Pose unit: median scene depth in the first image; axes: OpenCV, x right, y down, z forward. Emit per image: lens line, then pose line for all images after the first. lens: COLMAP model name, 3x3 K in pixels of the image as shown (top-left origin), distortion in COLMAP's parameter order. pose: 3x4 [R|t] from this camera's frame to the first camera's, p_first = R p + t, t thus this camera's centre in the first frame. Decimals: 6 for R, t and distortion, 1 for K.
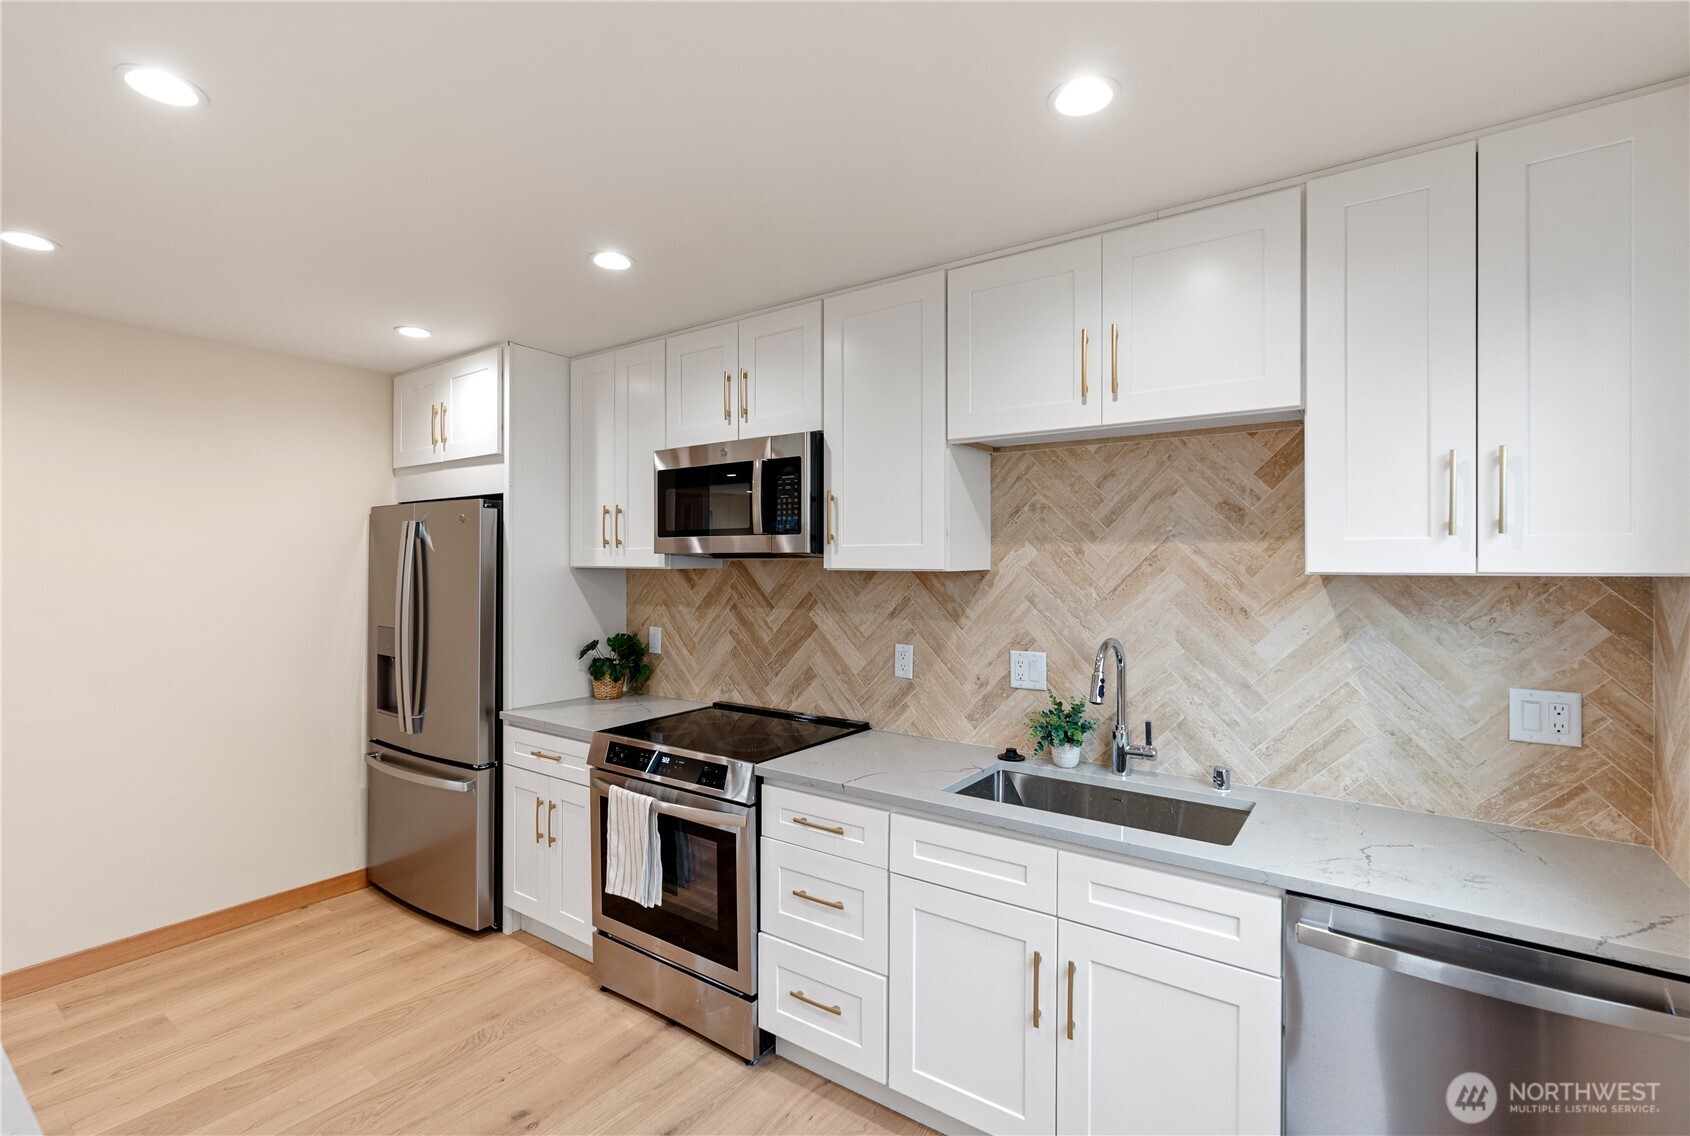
lens RADIAL K [[769.4, 0, 851.9], [0, 769.4, 568.8], [0, 0, 1]] dist [-0.019000, -0.000127]
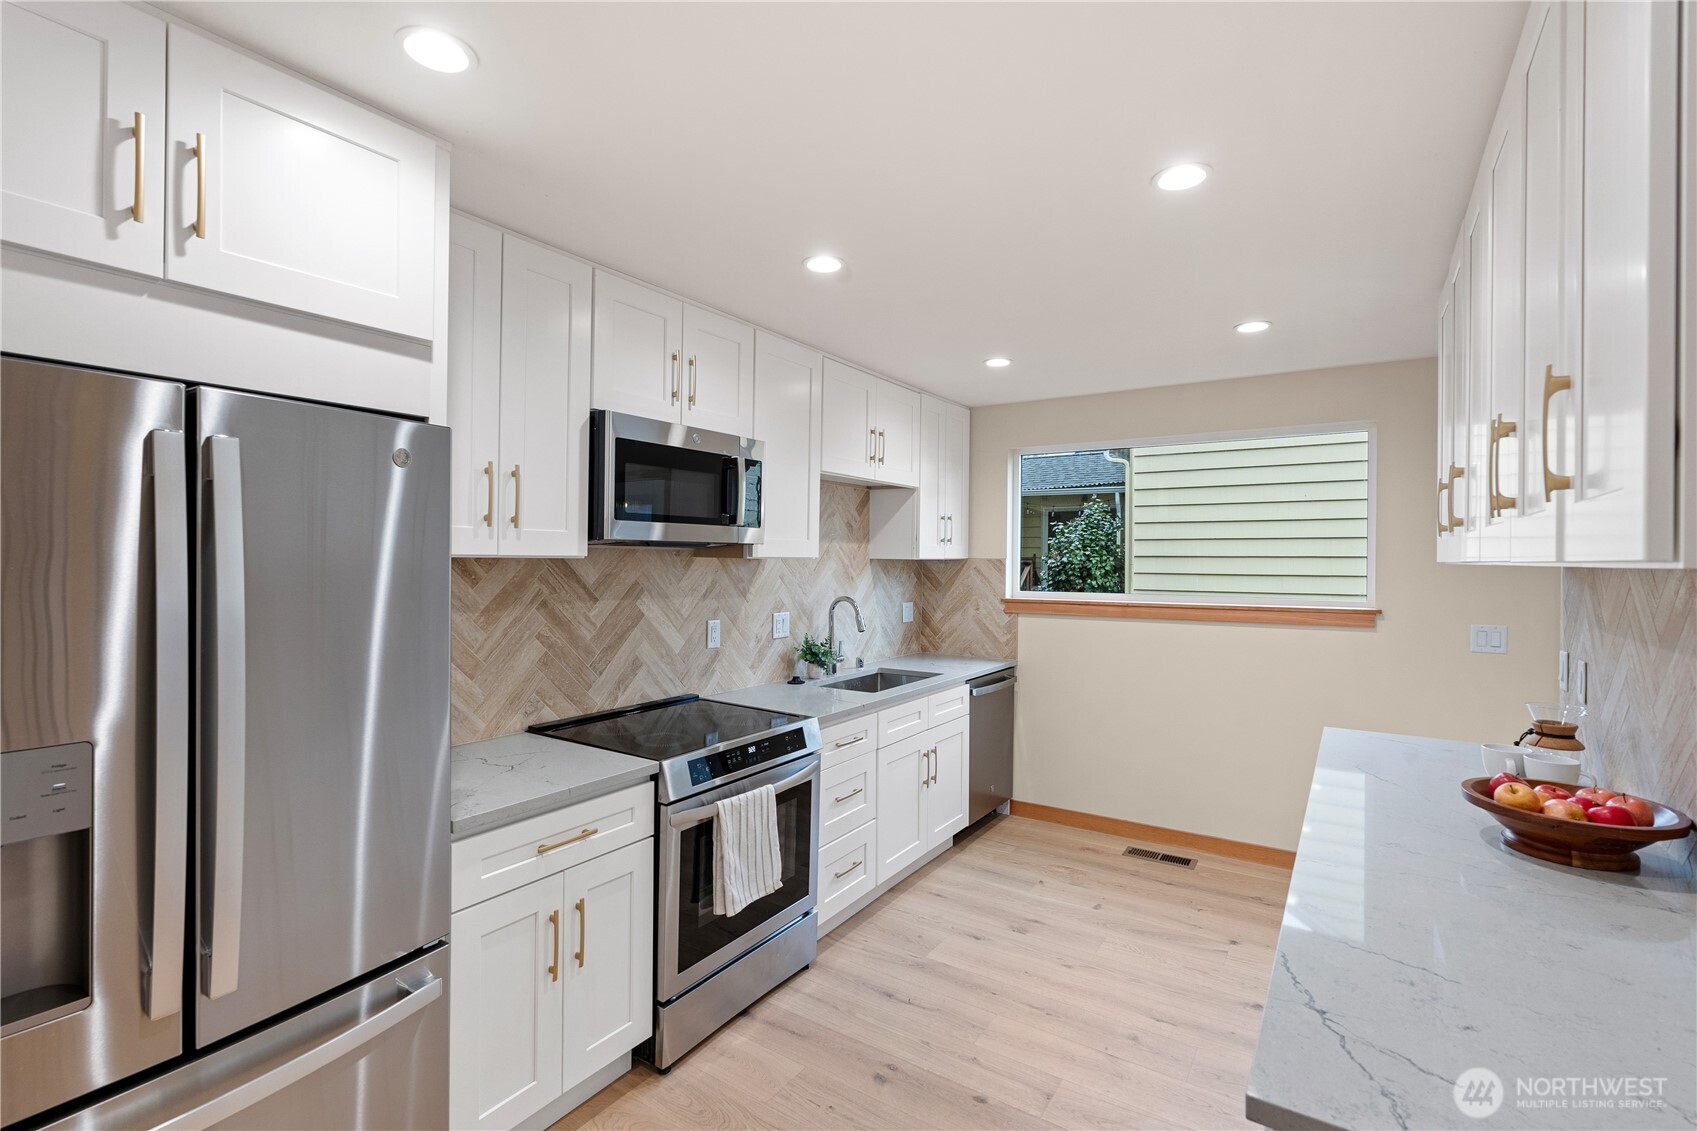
lens RADIAL K [[772.6, 0, 855.1], [0, 772.6, 559.8], [0, 0, 1]] dist [-0.019000, -0.000127]
pose [[-0.040400, -0.008918, 0.999144, -1.074863], [-0.005513, 0.999947, 0.008702, -0.006890], [-0.999168, -0.005157, -0.040447, 0.778939]]
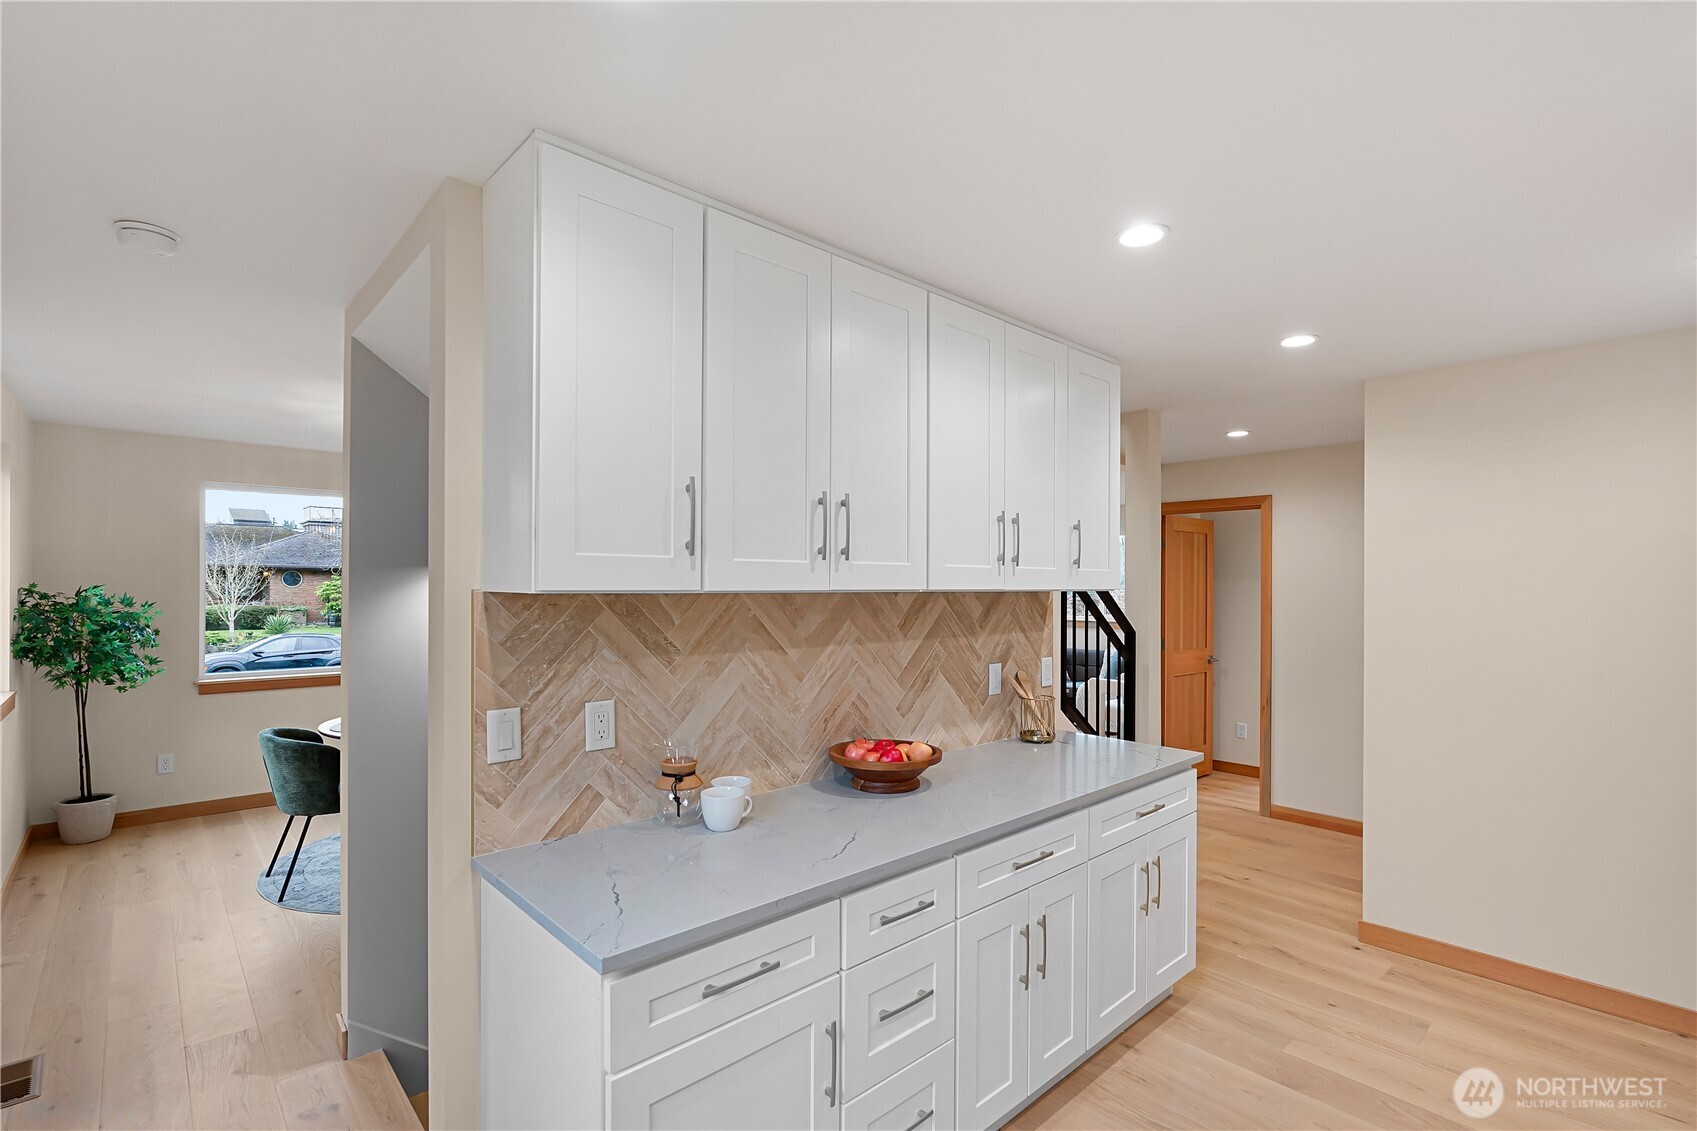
lens RADIAL K [[772.6, 0, 845.9], [0, 772.6, 569.7], [0, 0, 1]] dist [-0.019000, -0.000127]
pose [[-0.203563, -0.016304, -0.978926, 0.786204], [-0.026942, 0.999576, -0.011045, -0.005718], [0.978691, 0.024126, -0.203916, 1.103084]]
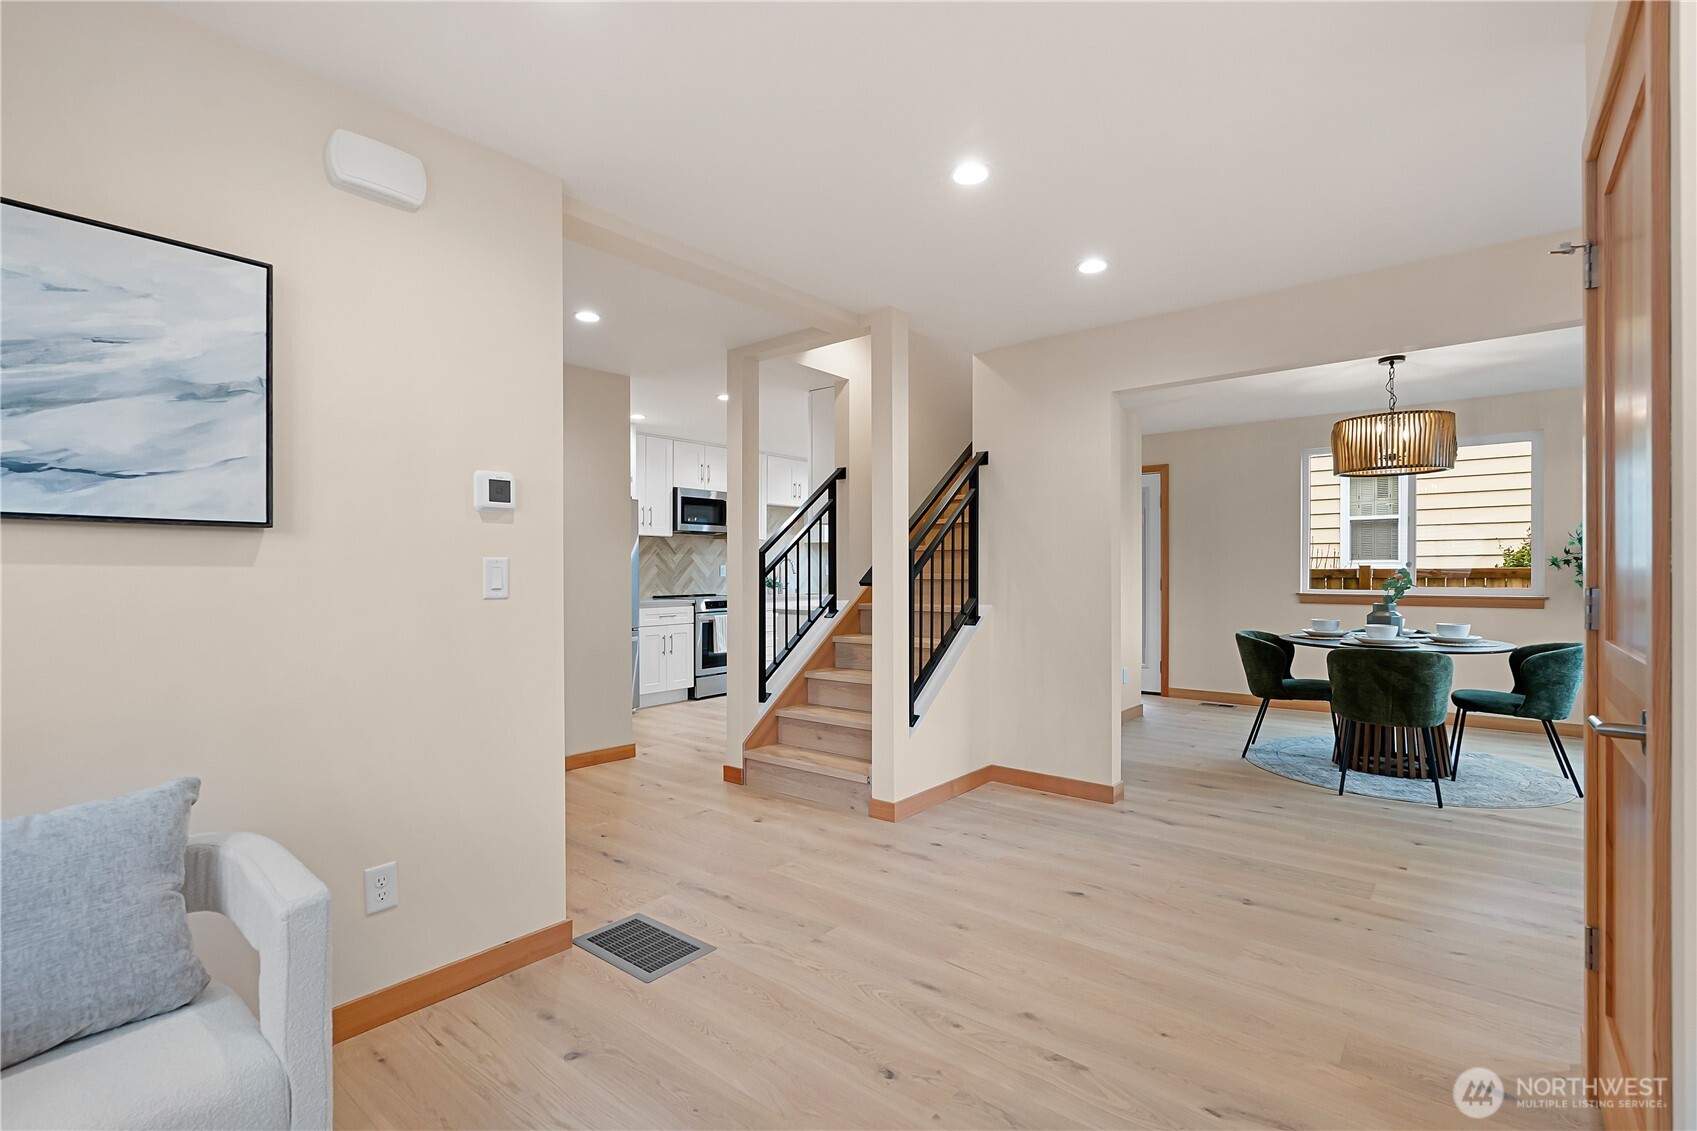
lens RADIAL K [[772.6, 0, 846.8], [0, 772.6, 568.5], [0, 0, 1]] dist [-0.019000, -0.000127]
pose [[0.069946, -0.007605, 0.997522, -2.668543], [0.007643, 0.999946, 0.007088, 0.088141], [-0.997521, 0.007128, 0.070000, 0.302254]]
